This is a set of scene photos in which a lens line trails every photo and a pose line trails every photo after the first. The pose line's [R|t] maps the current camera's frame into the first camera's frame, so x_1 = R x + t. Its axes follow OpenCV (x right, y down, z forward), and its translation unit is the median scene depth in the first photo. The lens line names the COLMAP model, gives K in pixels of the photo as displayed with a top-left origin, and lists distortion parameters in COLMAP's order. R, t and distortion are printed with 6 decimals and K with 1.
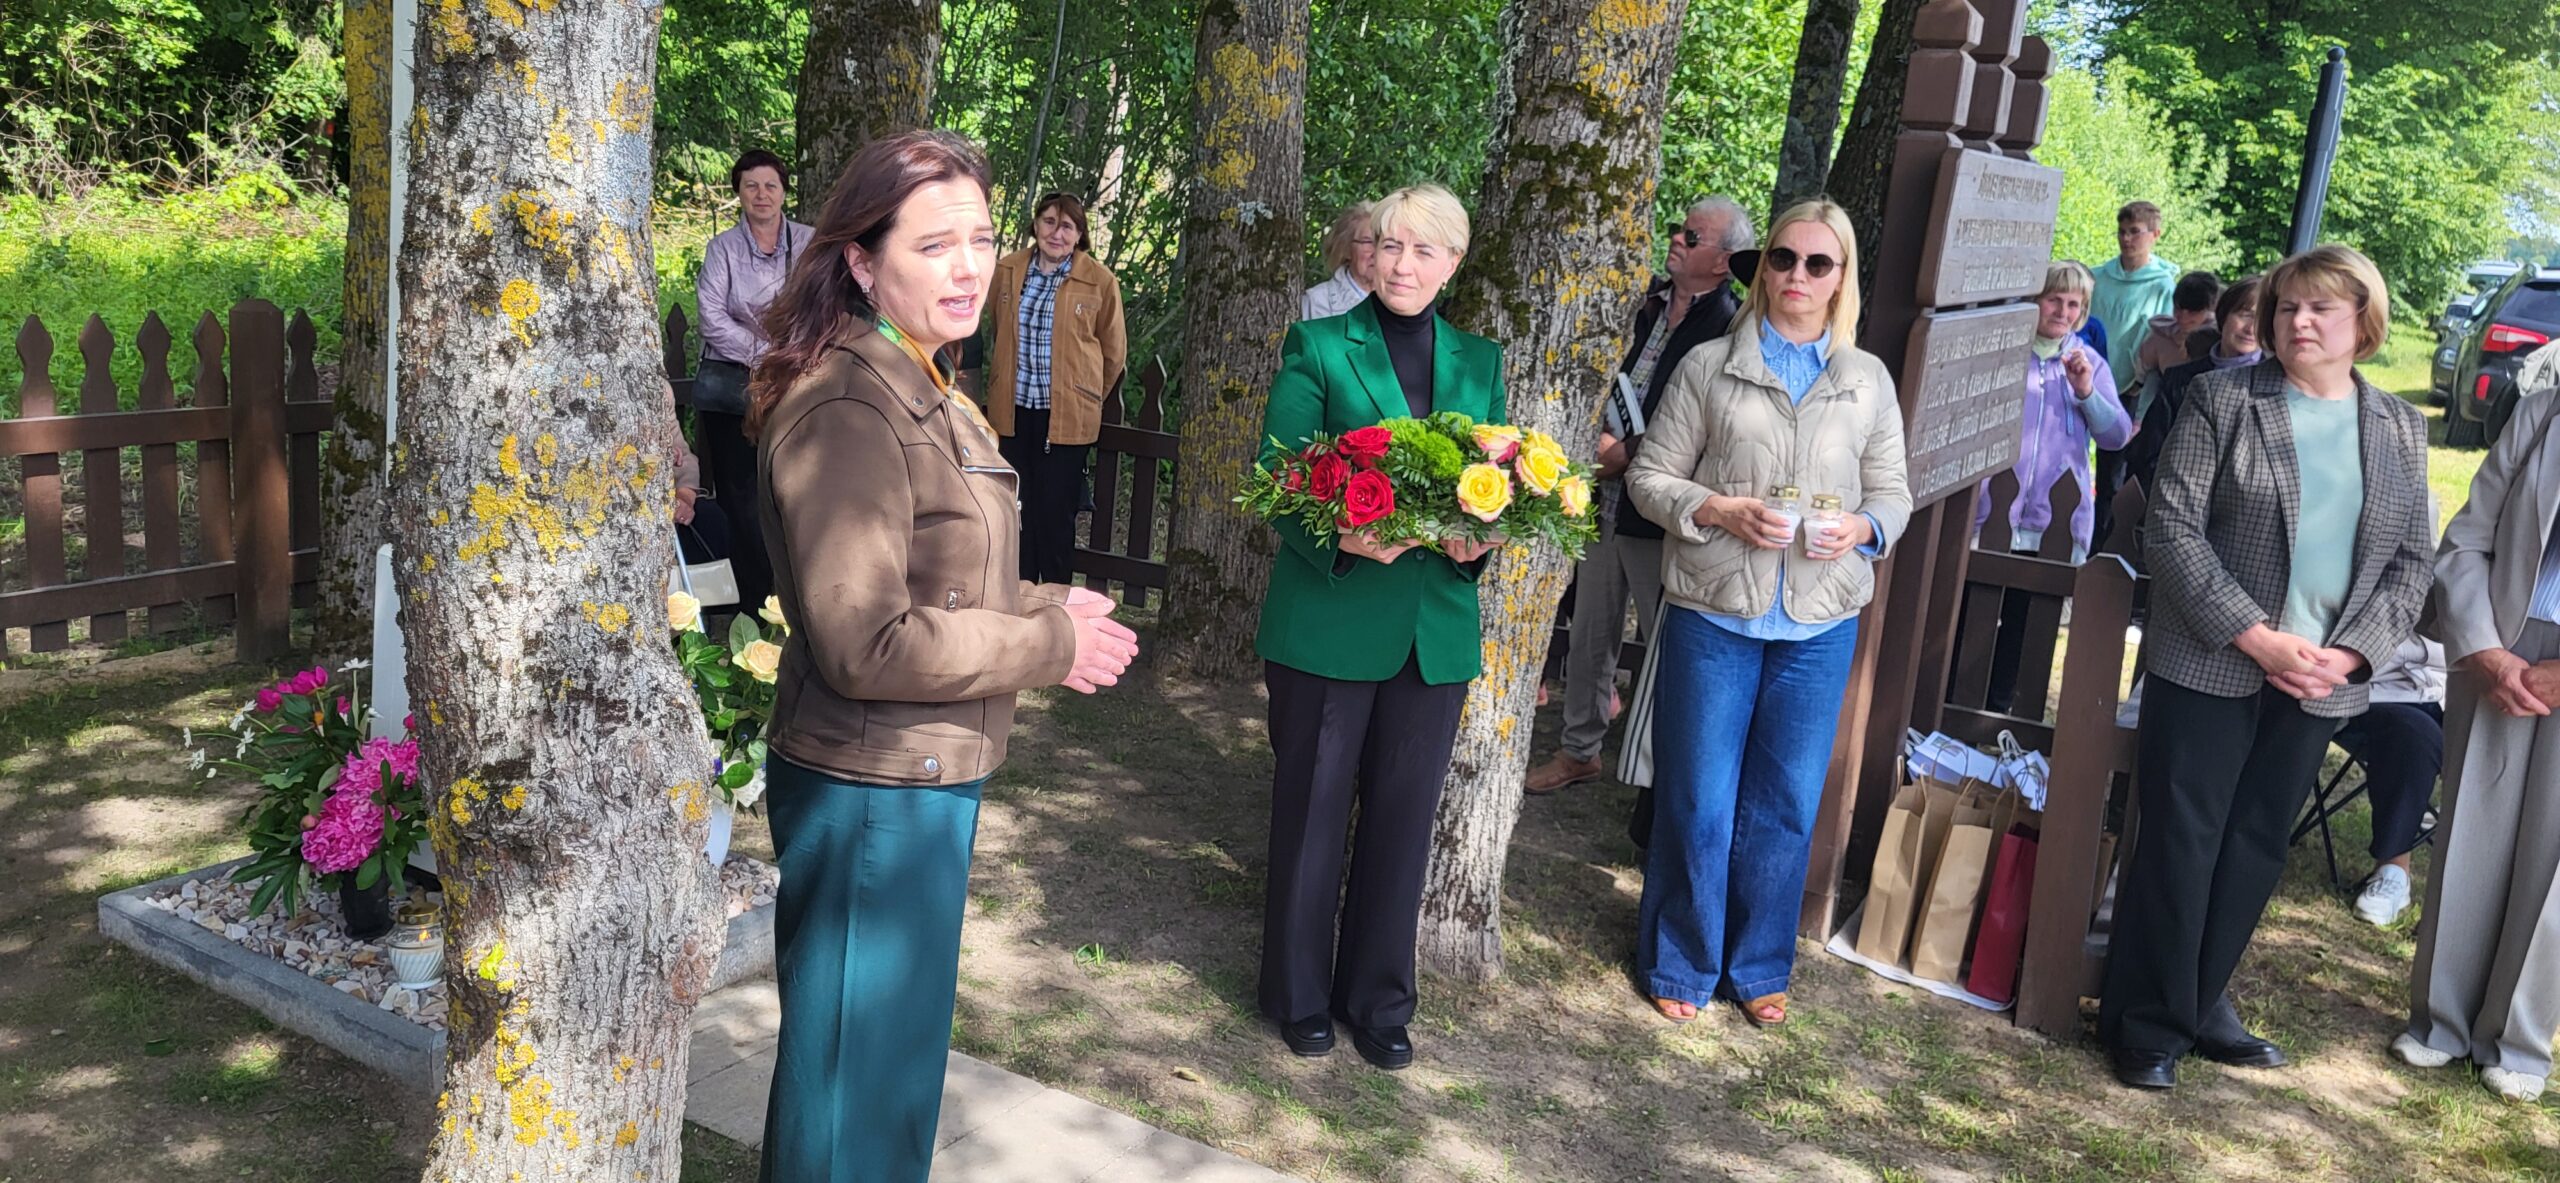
lens RADIAL K [[1949.9, 0, 1237.0], [0, 1949.9, 551.4], [0, 0, 1]] dist [0.012170, 0.002906]
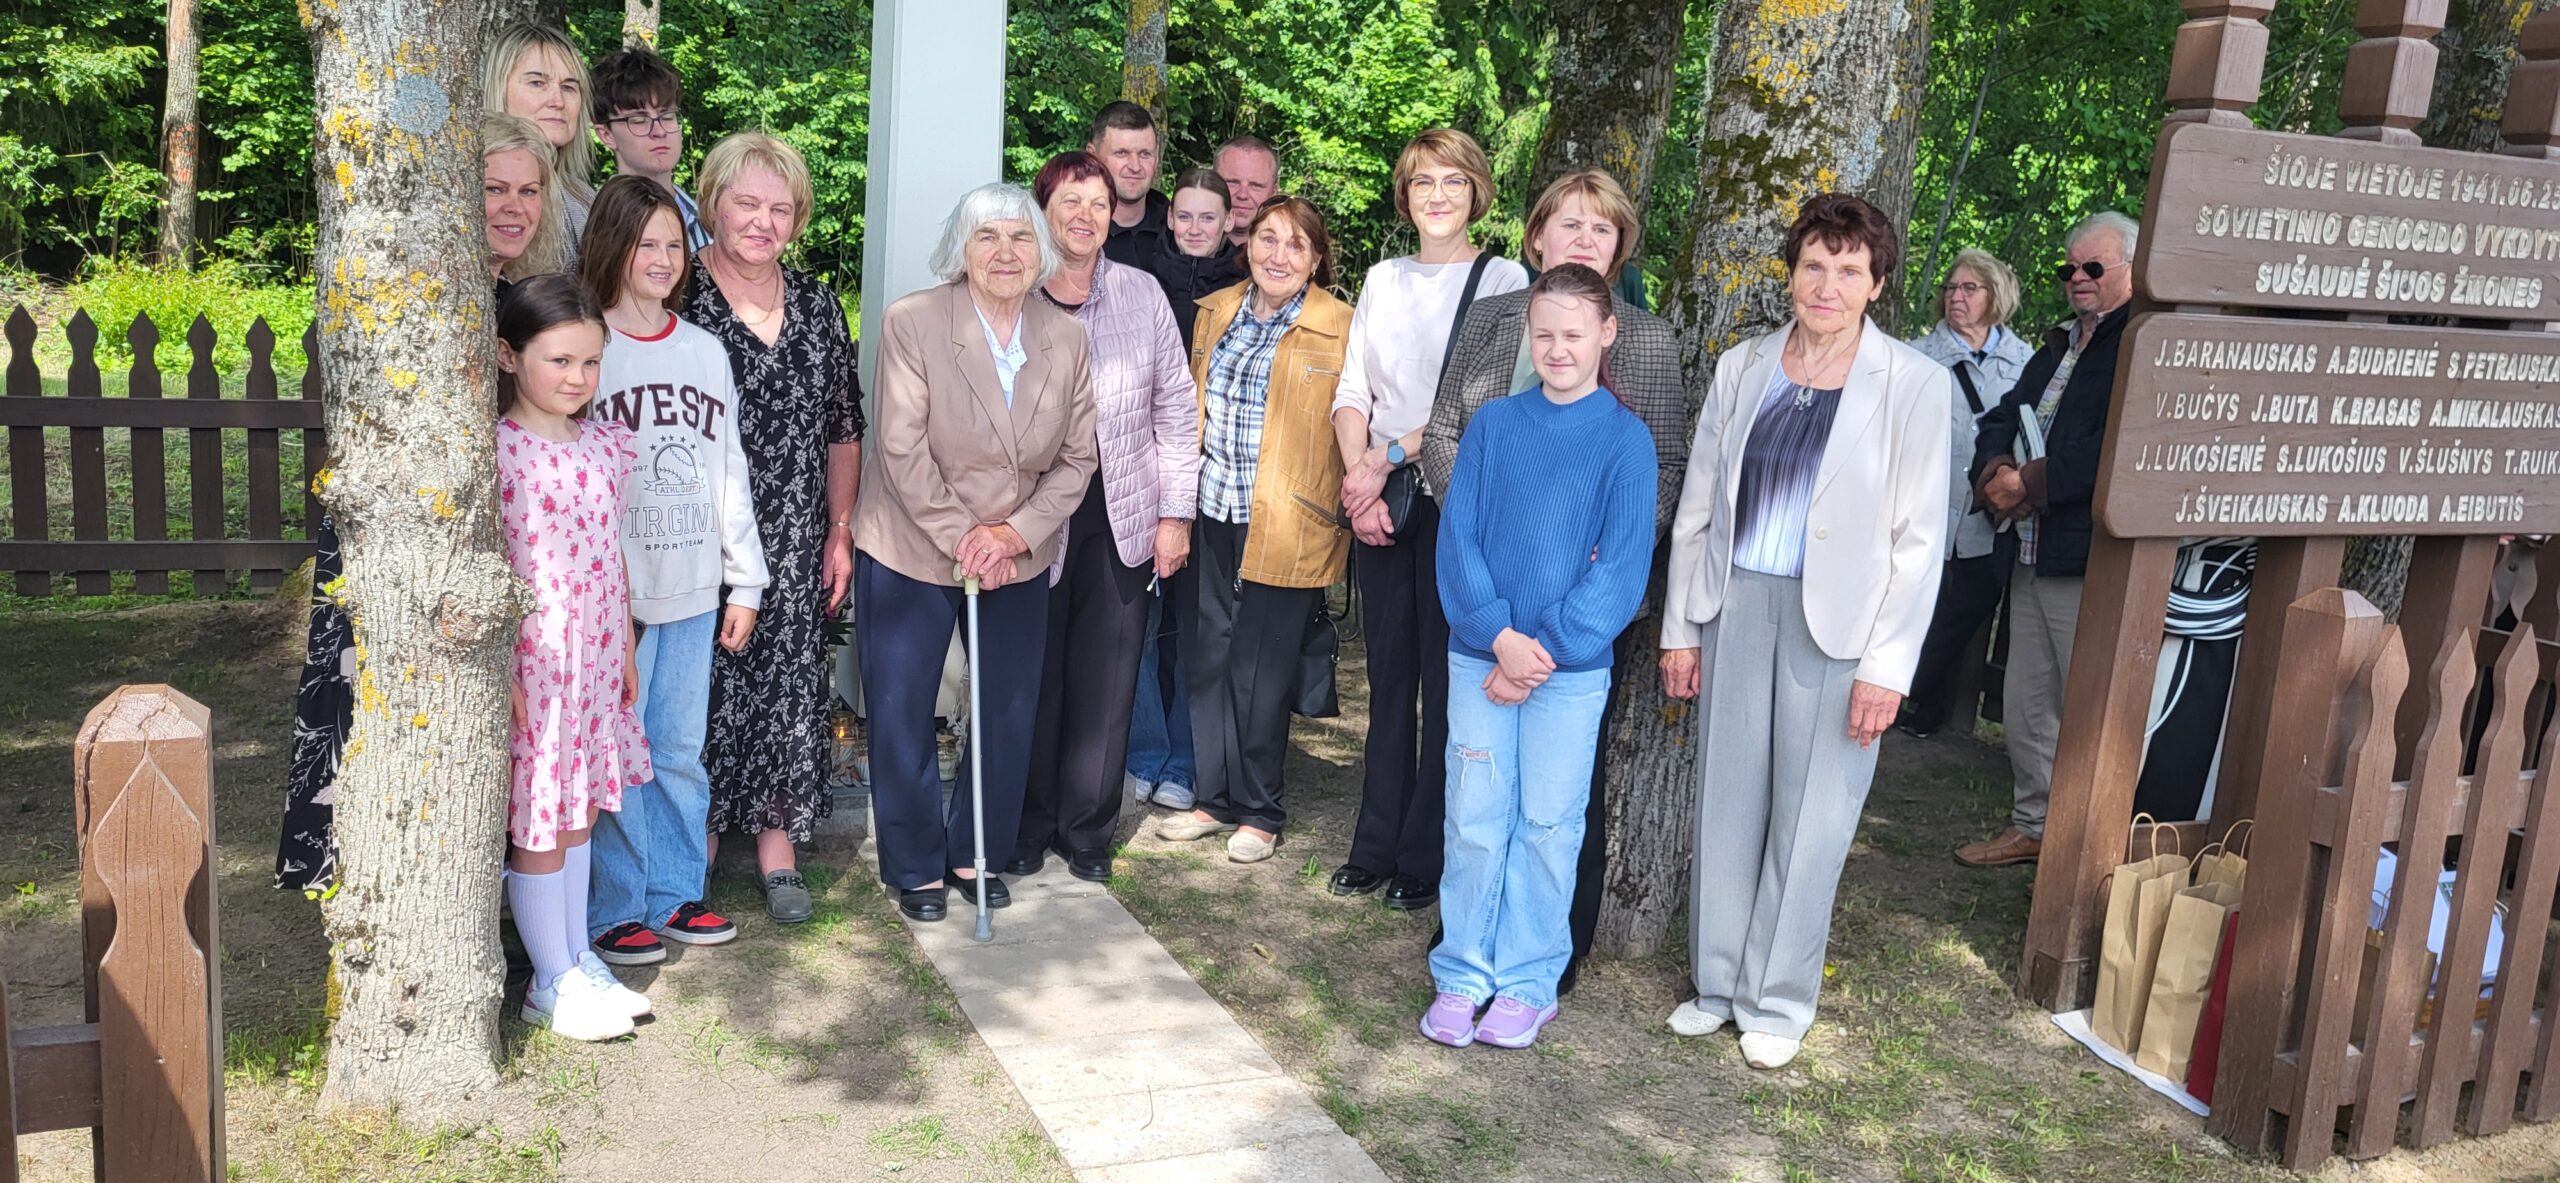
lens RADIAL K [[1937.7, 0, 1280.0], [0, 1937.7, 591.5], [0, 0, 1]] dist [0.025402, 0.003240]
pose [[0.820155, 0.082839, -0.566113, 0.568561], [-0.114158, 0.993260, -0.020043, 0.074938], [0.560637, 0.081065, 0.824084, 0.048408]]
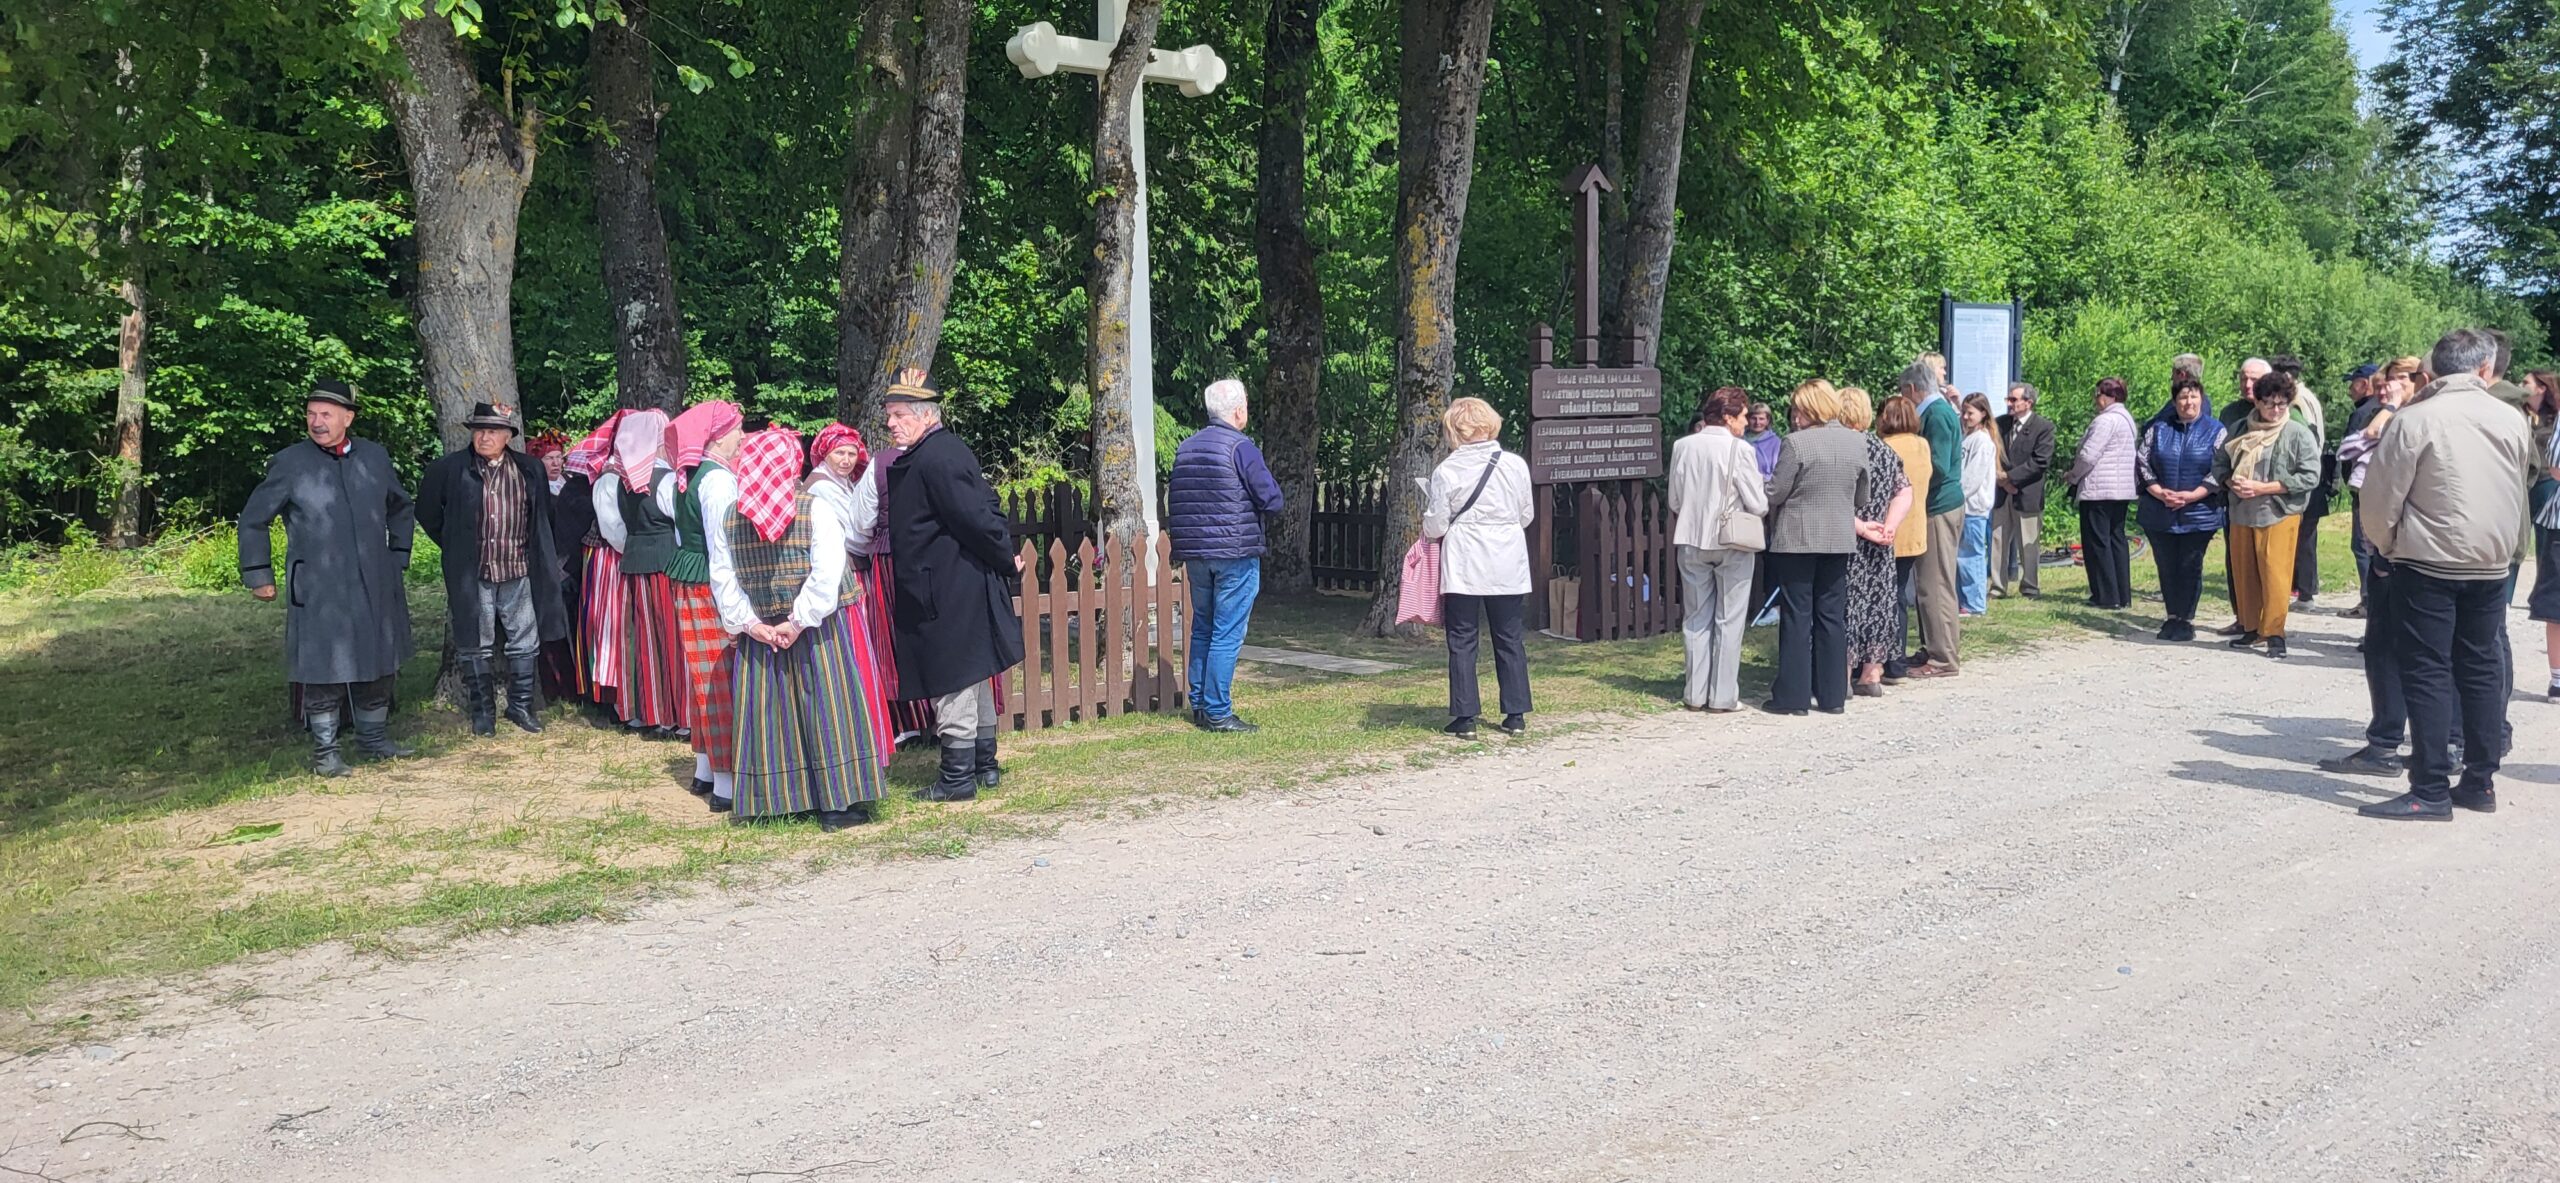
lens RADIAL K [[1937.7, 0, 1280.0], [0, 1937.7, 591.5], [0, 0, 1]] dist [0.025402, 0.003240]
pose [[0.941964, -0.069364, -0.328469, 1.036471], [0.030670, 0.992111, -0.121555, 0.561789], [0.334310, 0.104426, 0.936660, -2.212966]]
